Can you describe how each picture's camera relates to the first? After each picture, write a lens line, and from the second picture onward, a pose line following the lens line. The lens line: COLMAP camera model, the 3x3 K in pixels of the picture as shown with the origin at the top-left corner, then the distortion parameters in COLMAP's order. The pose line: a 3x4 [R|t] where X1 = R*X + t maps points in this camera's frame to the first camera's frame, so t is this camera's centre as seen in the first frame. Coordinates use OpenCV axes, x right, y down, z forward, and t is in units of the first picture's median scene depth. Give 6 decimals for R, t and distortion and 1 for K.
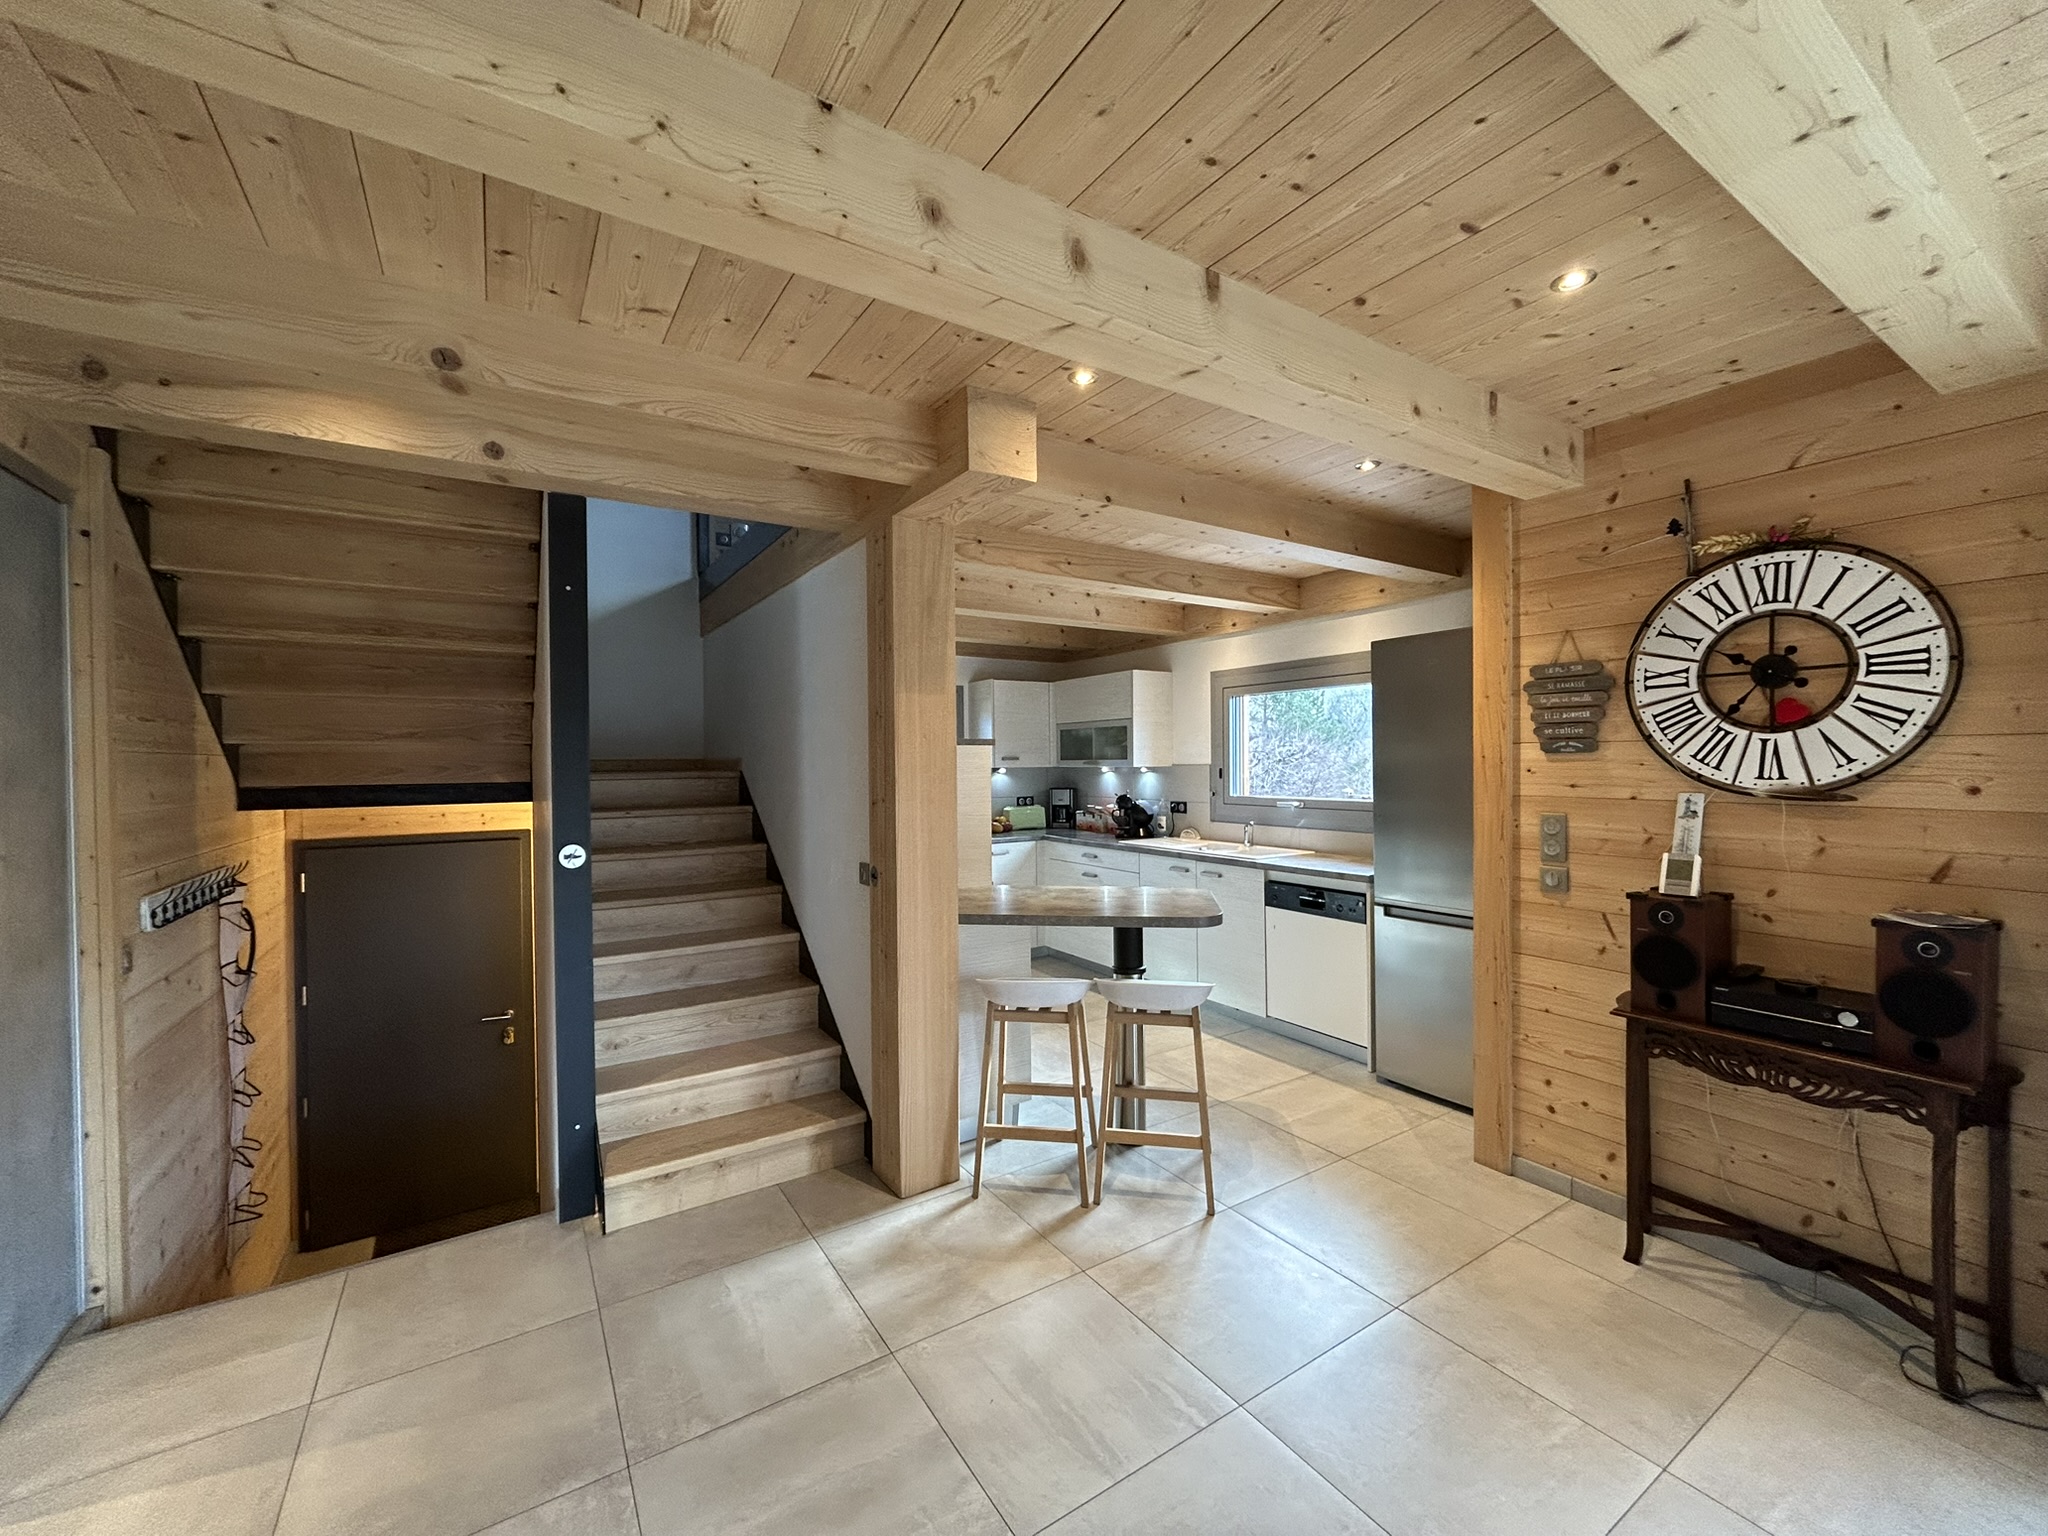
lens RADIAL K [[822.6, 0, 1025.2], [0, 822.6, 767.3], [0, 0, 1]] dist [-0.001059, -0.000318]
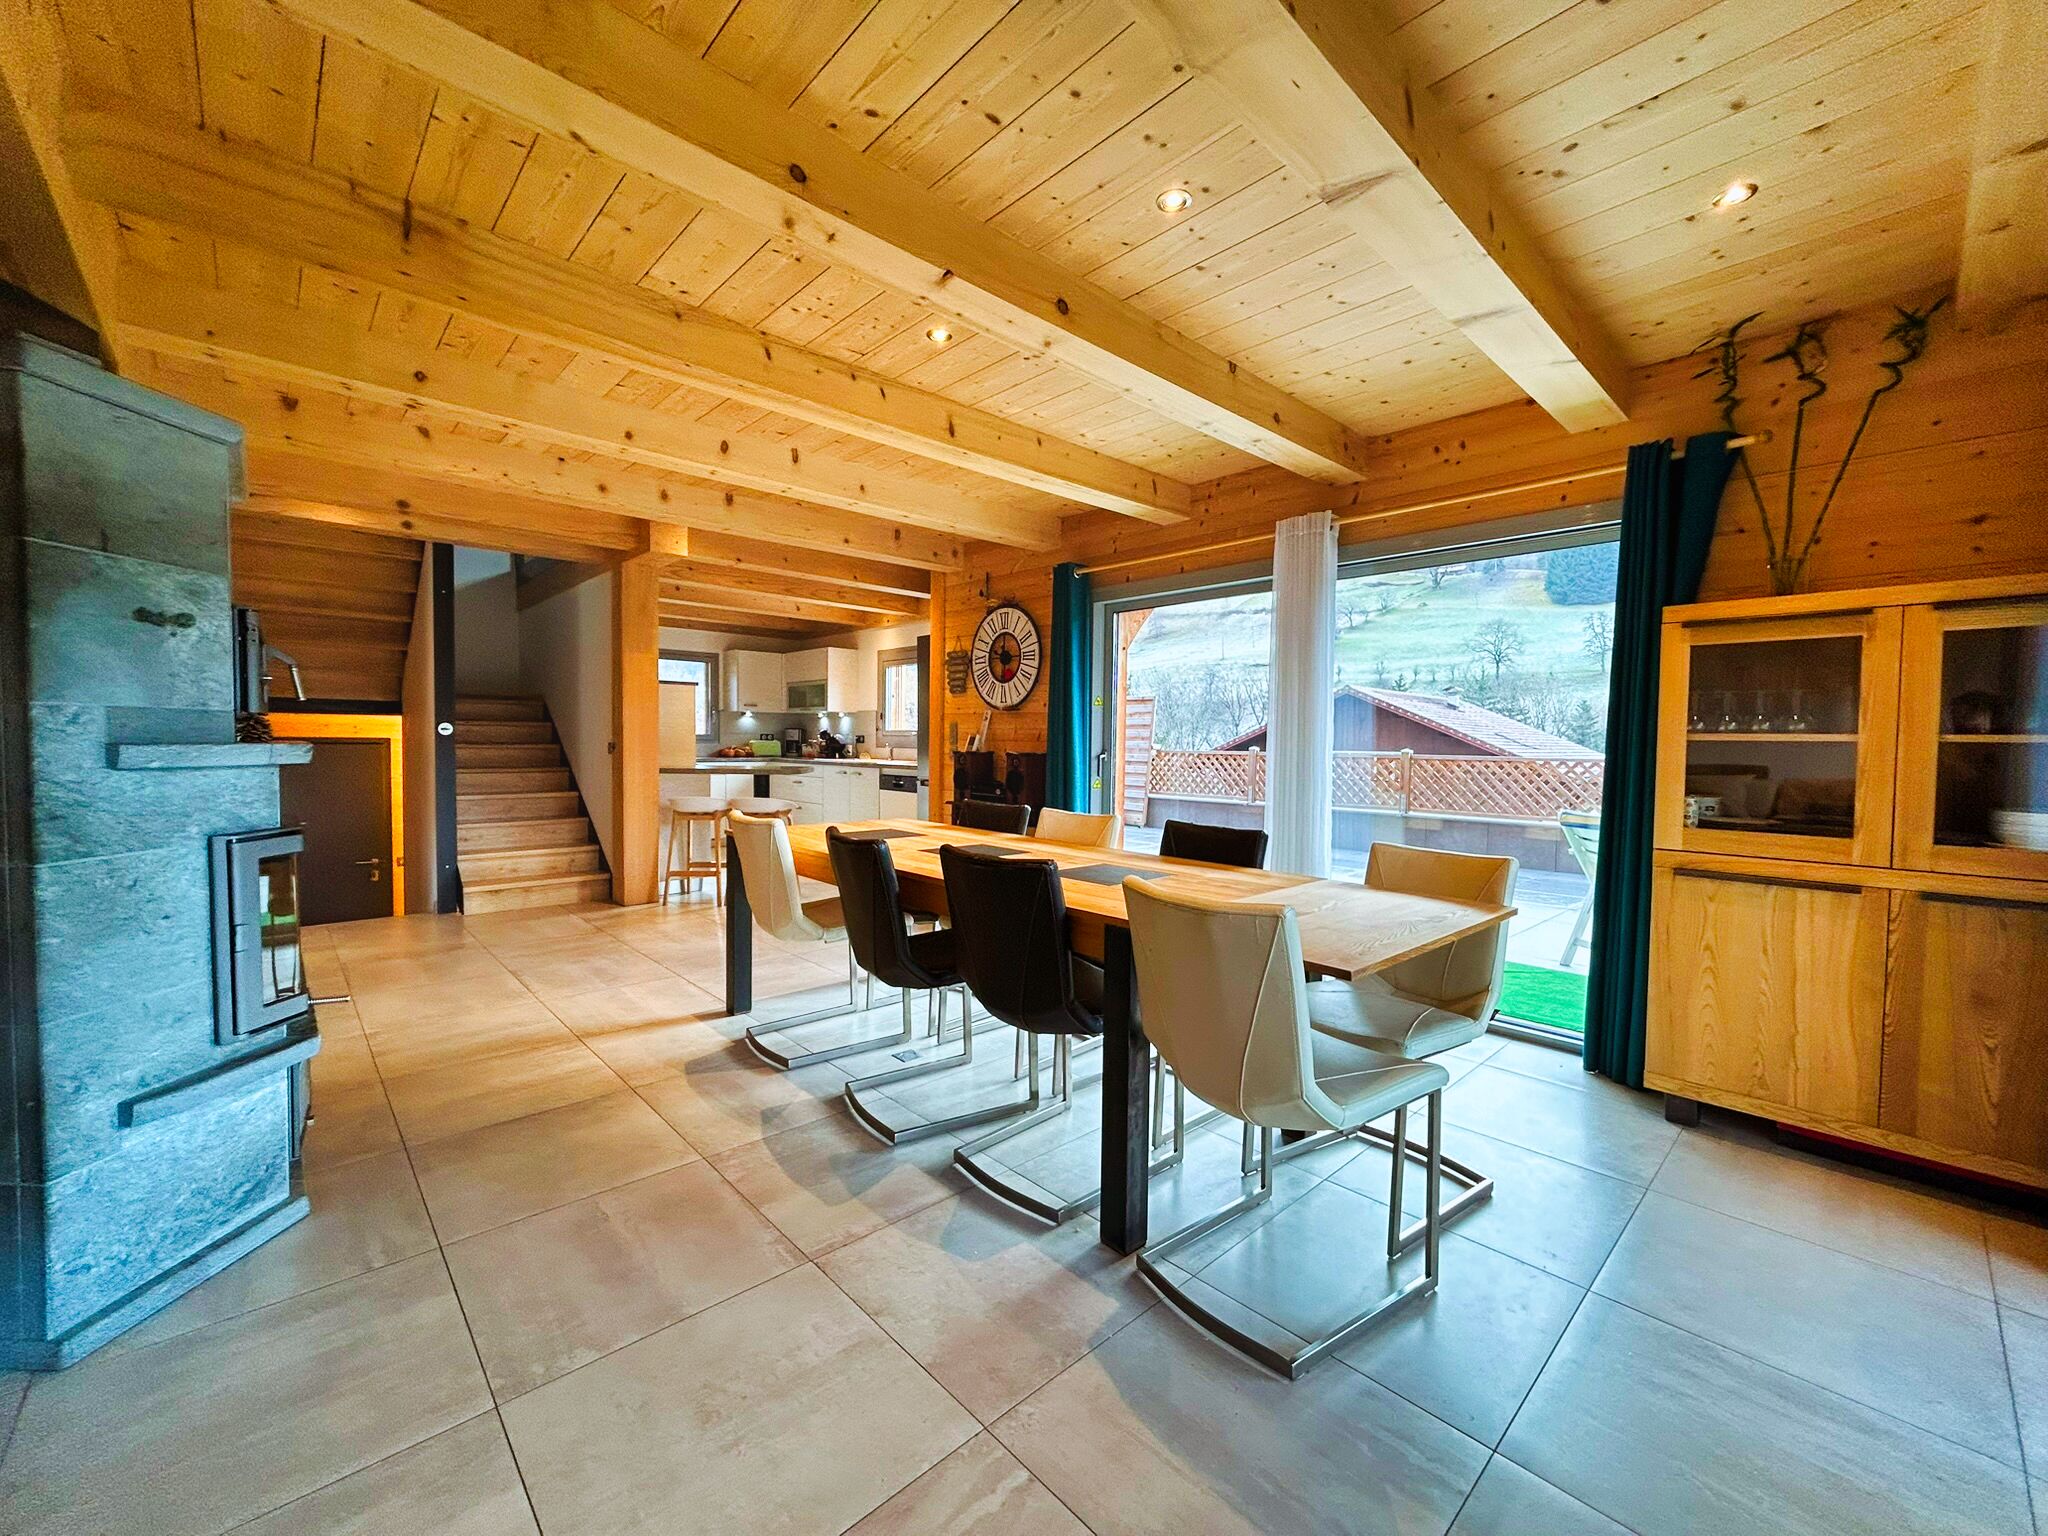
lens RADIAL K [[822.6, 0, 1021.8], [0, 822.6, 768.7], [0, 0, 1]] dist [-0.001059, -0.000318]
pose [[0.984650, 0.016925, 0.173715, 0.400662], [-0.021781, 0.999422, 0.026084, 0.105094], [-0.173173, -0.029467, 0.984450, -1.010303]]
